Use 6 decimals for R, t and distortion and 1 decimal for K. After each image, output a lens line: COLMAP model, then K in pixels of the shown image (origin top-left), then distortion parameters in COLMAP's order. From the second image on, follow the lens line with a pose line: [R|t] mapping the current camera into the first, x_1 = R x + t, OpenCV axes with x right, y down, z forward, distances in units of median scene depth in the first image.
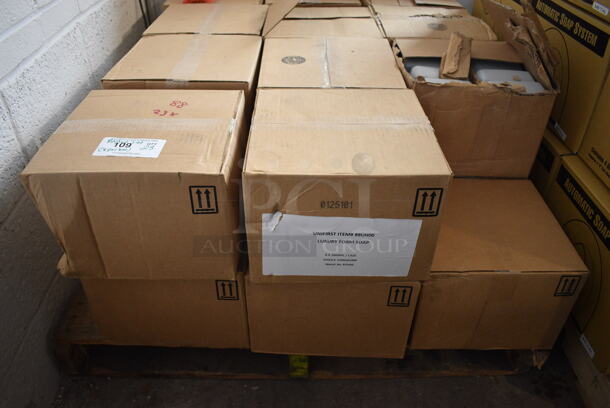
lens RADIAL K [[468.3, 0, 305.0], [0, 468.3, 204.0], [0, 0, 1]] dist [-0.092511, 0.000416]
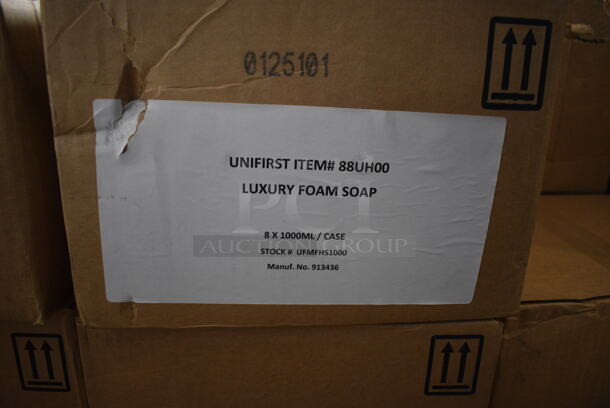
lens RADIAL K [[468.3, 0, 305.0], [0, 468.3, 204.0], [0, 0, 1]] dist [-0.092511, 0.000416]
pose [[0.998358, -0.008236, 0.056681, 0.054729], [0.026982, 0.940546, -0.338593, 0.214783], [-0.050523, 0.339567, 0.939224, 0.624711]]
